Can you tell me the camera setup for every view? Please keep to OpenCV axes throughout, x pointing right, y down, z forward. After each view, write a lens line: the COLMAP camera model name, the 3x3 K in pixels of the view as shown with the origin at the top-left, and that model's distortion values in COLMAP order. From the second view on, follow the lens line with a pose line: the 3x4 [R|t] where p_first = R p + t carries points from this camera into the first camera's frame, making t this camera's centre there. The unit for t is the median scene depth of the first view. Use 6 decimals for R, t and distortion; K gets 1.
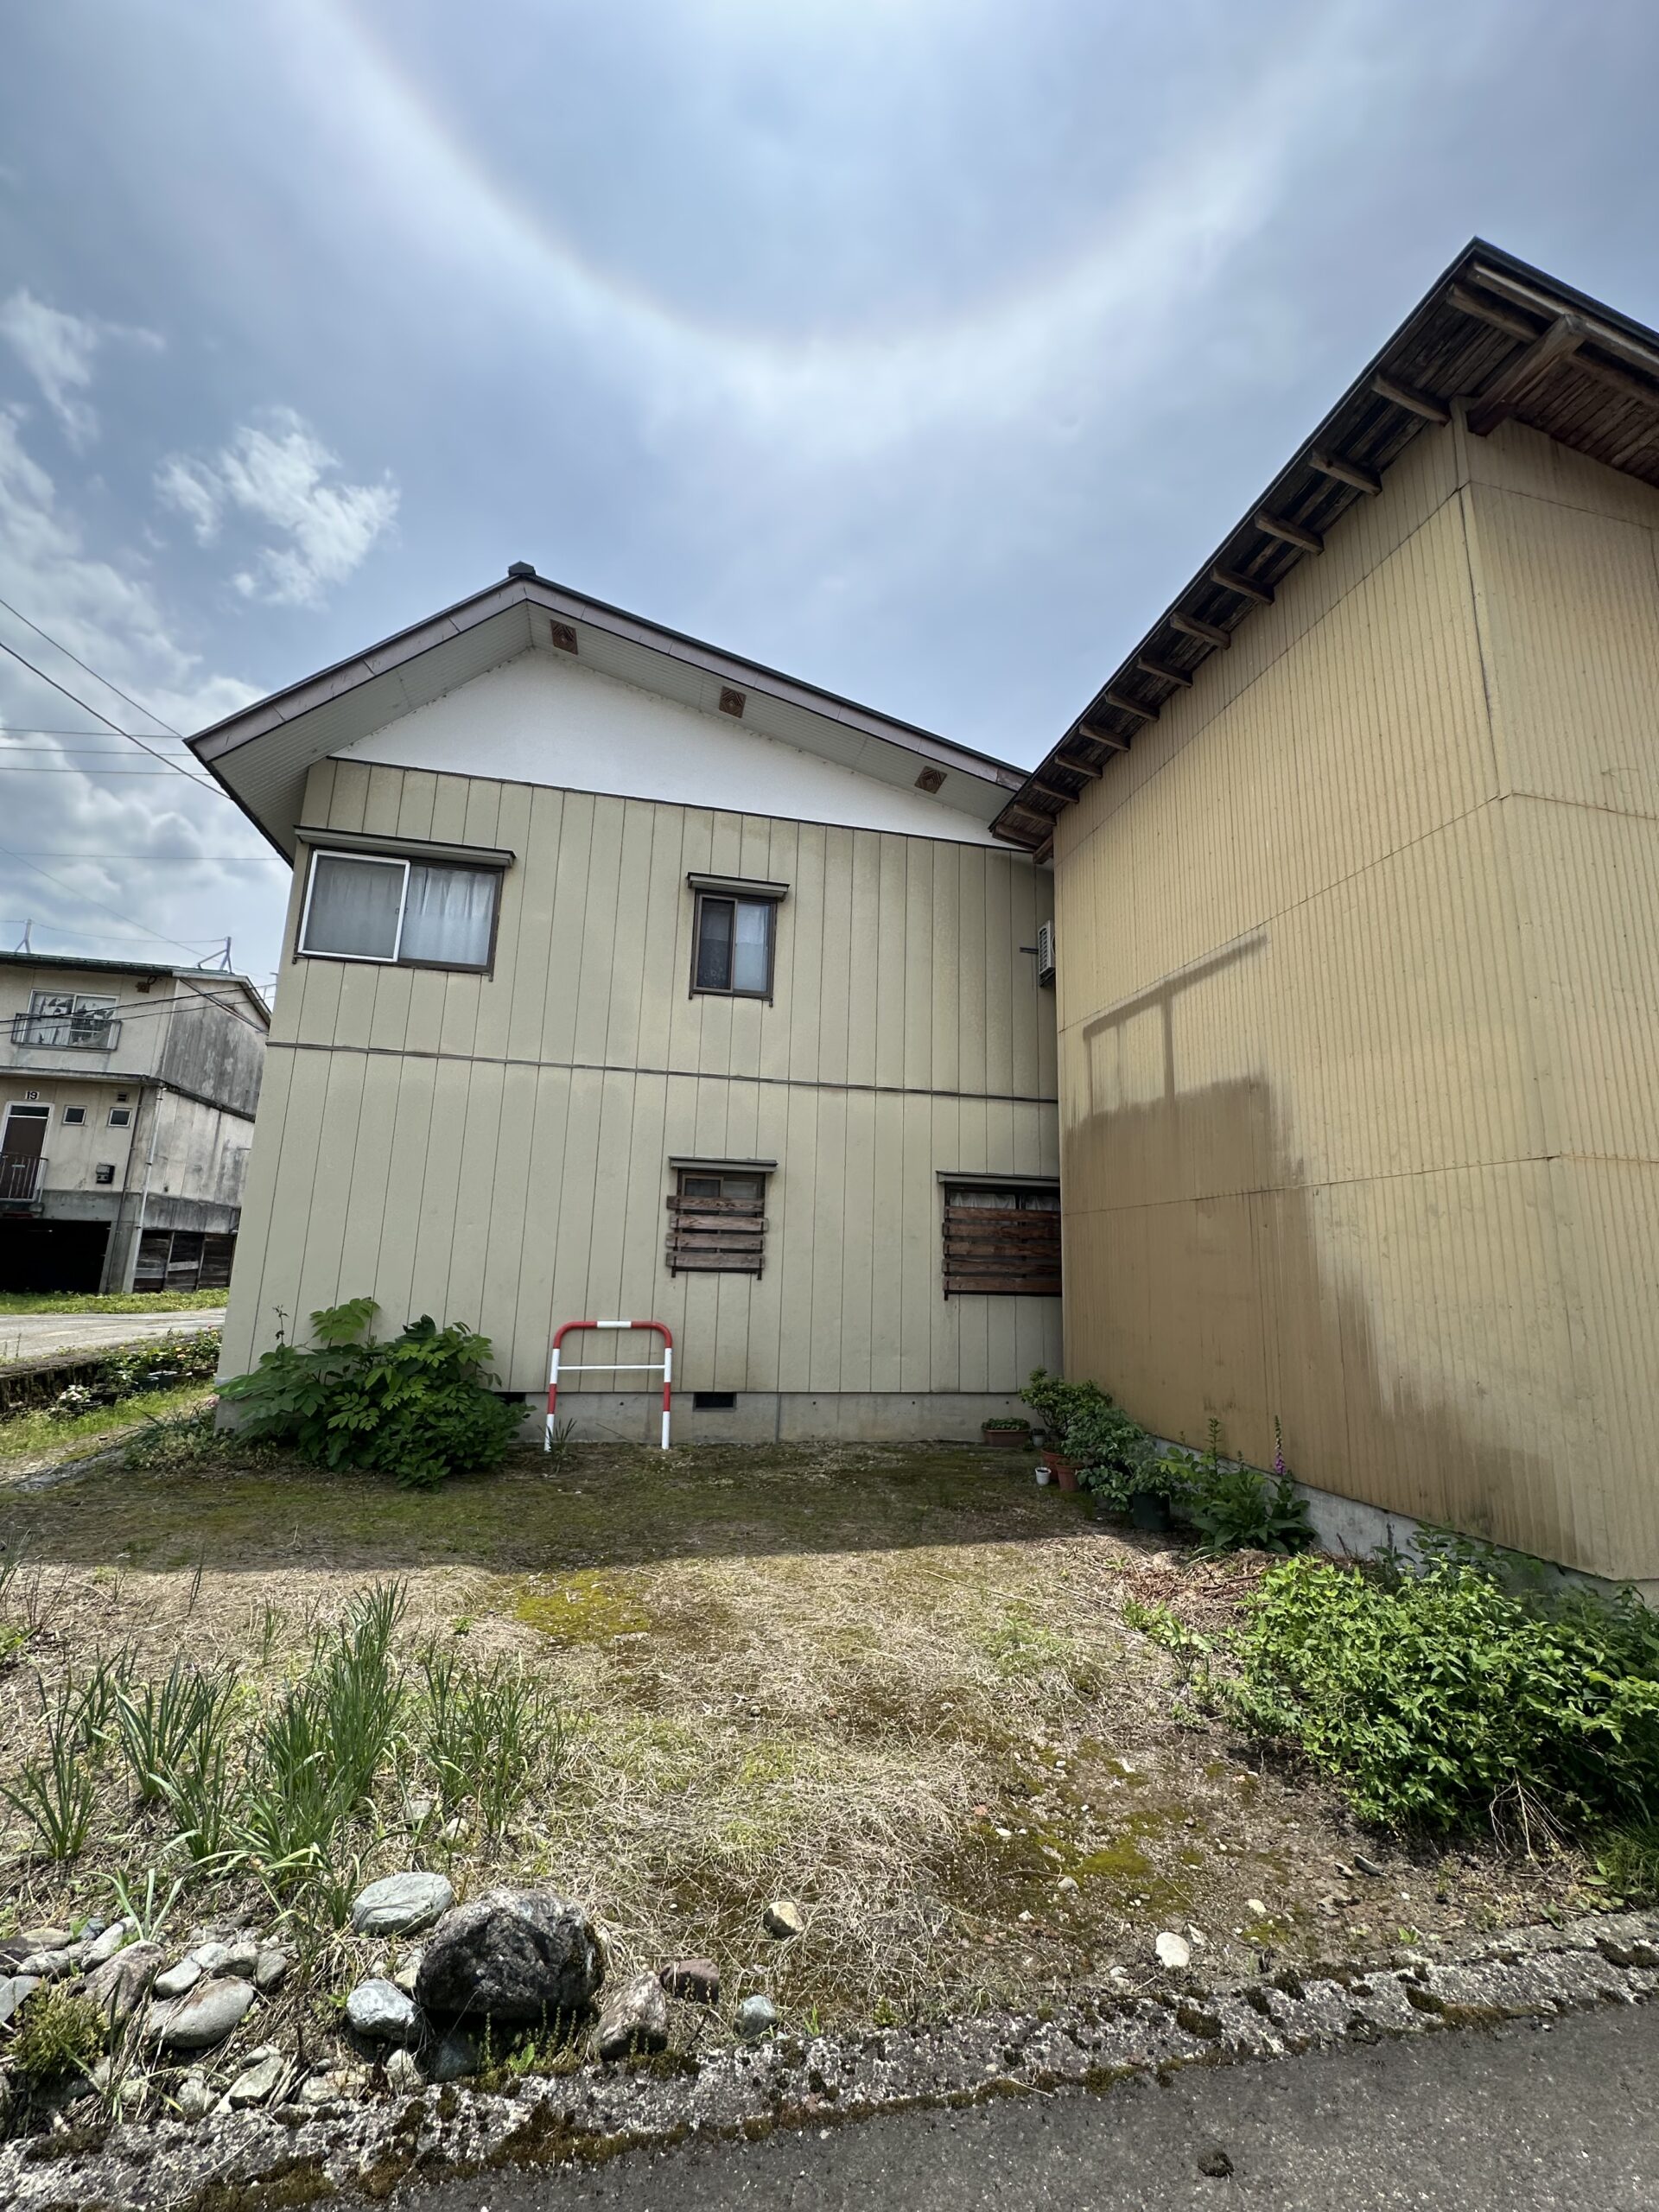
lens RADIAL K [[875.5, 0, 829.5], [0, 875.5, 1106.0], [0, 0, 1]] dist [-0.002468, 0.000240]
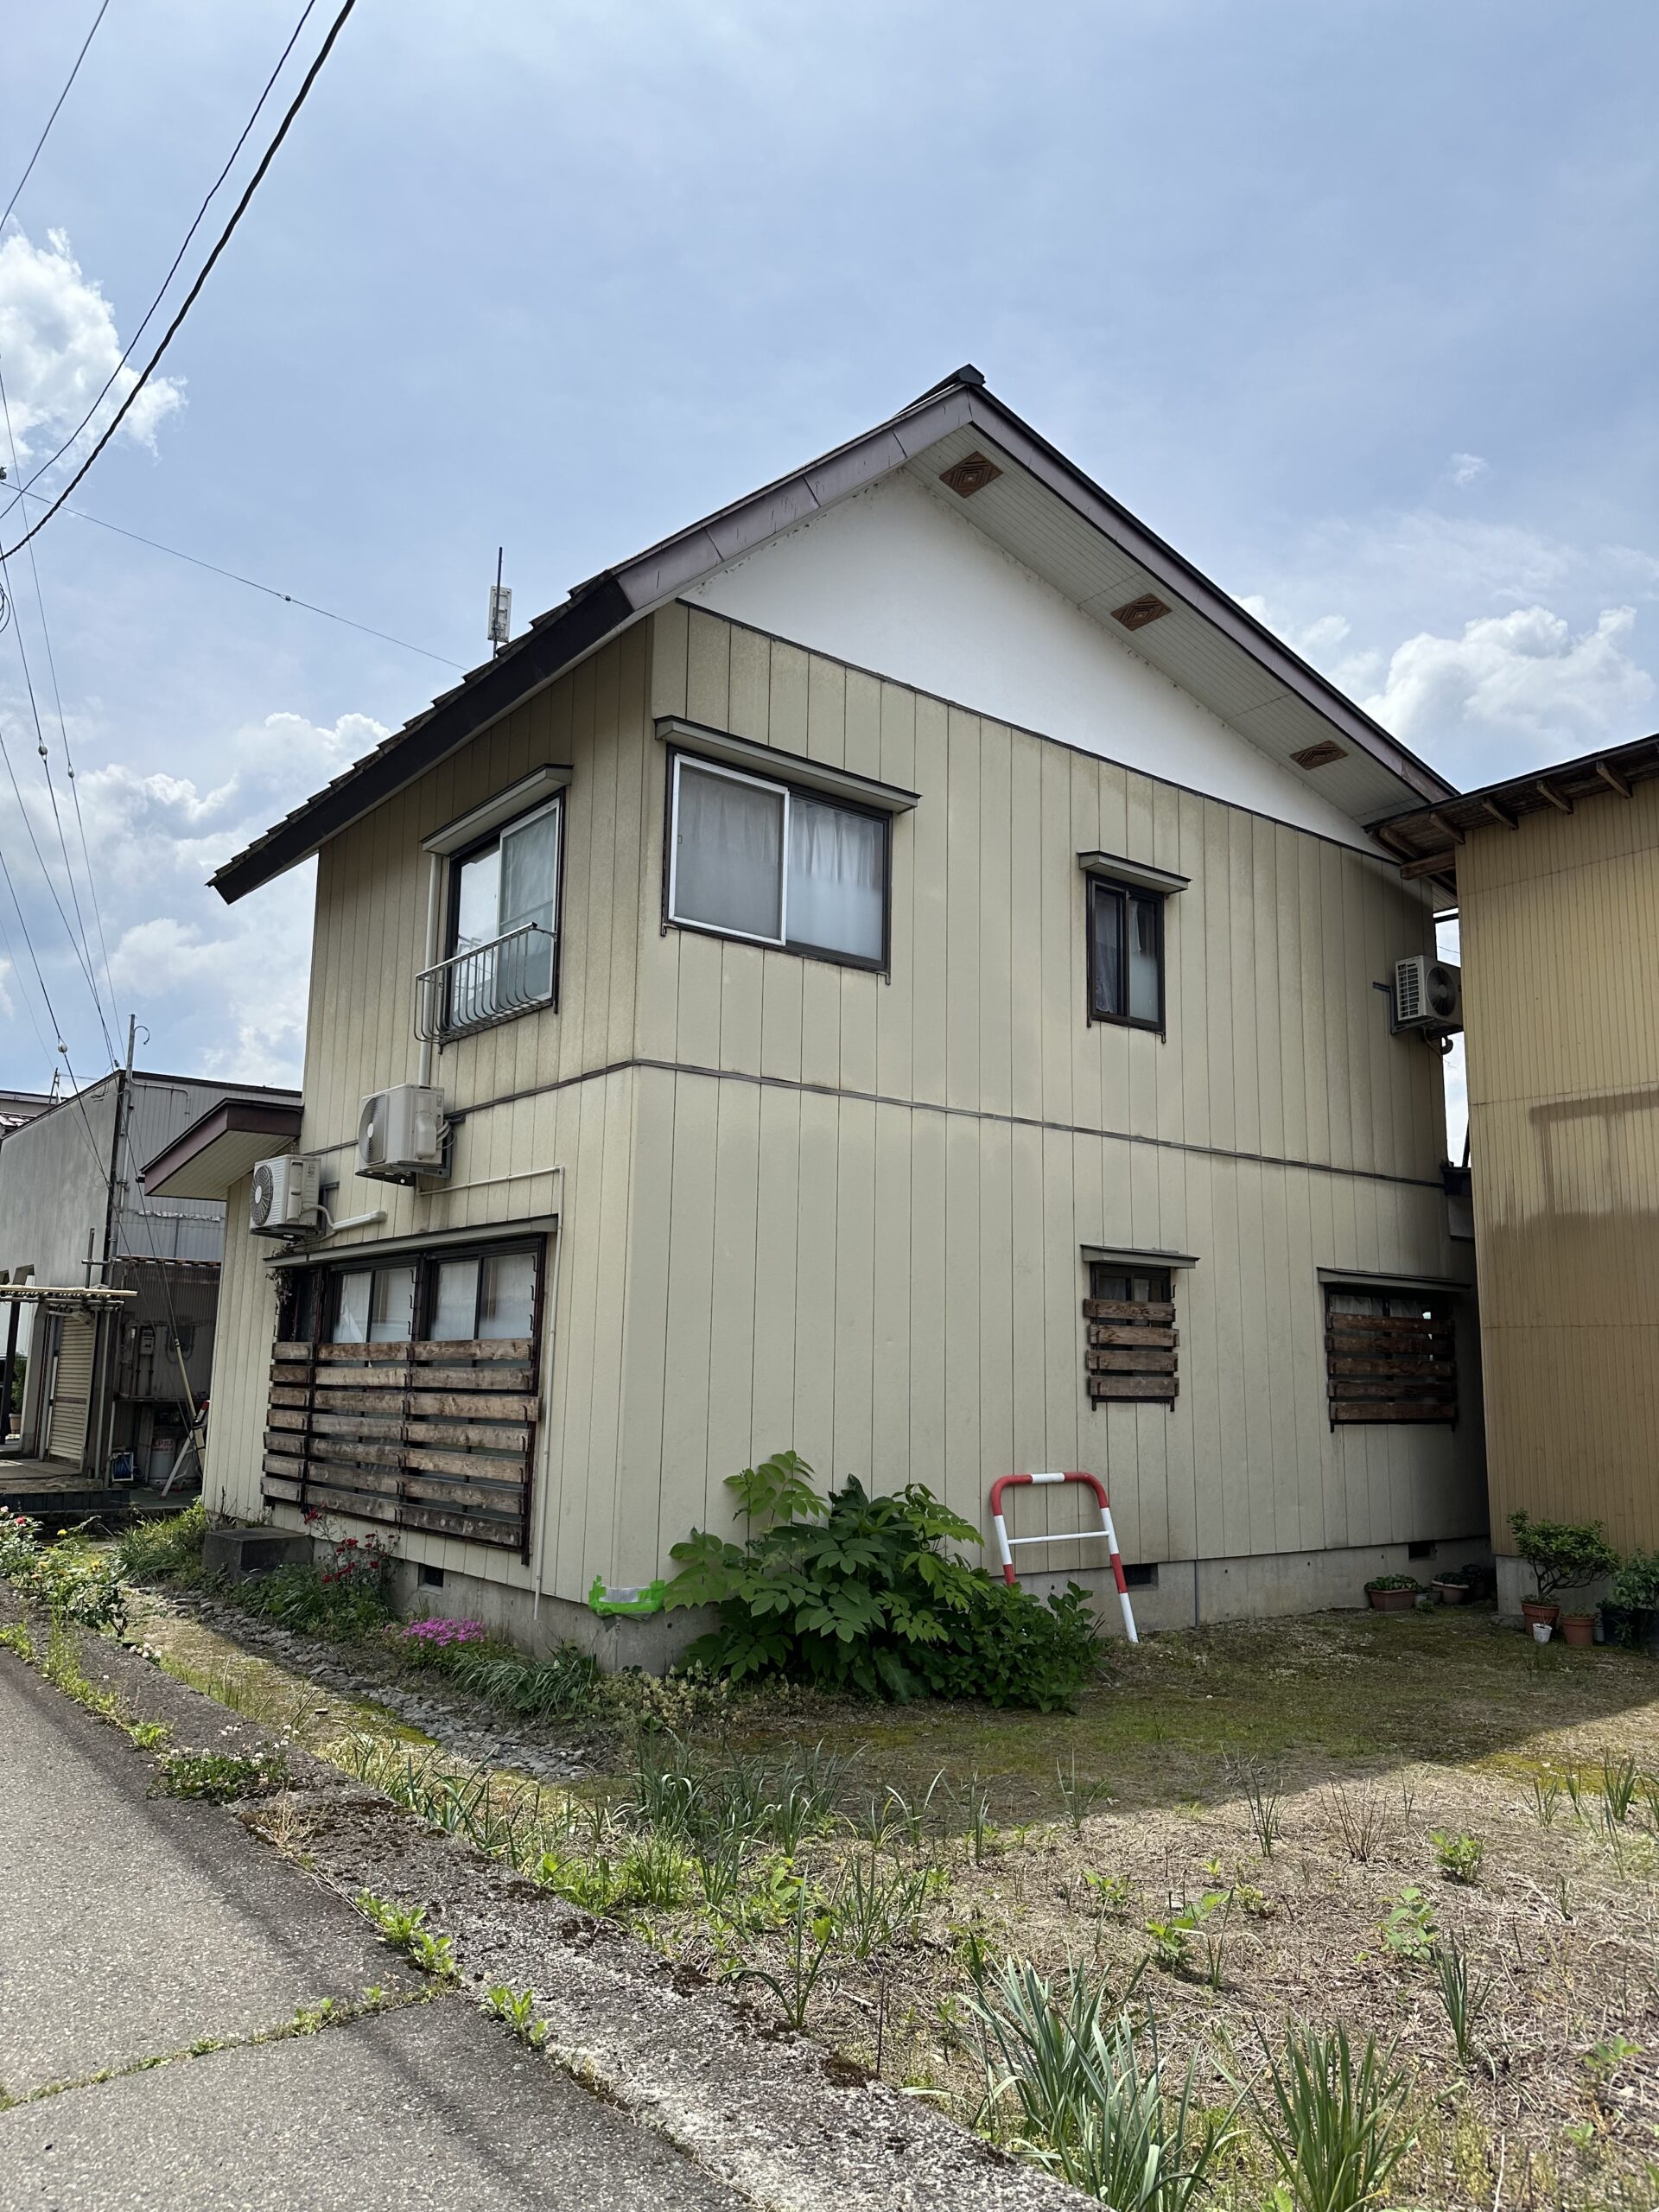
lens RADIAL K [[1547.8, 0, 831.2], [0, 1547.8, 1114.6], [0, 0, 1]] dist [0.129782, -0.186621]
pose [[0.900283, 0.057237, 0.431526, -0.936390], [-0.070288, 0.997424, 0.014345, -0.054823], [-0.429594, -0.043246, 0.901986, -0.076803]]
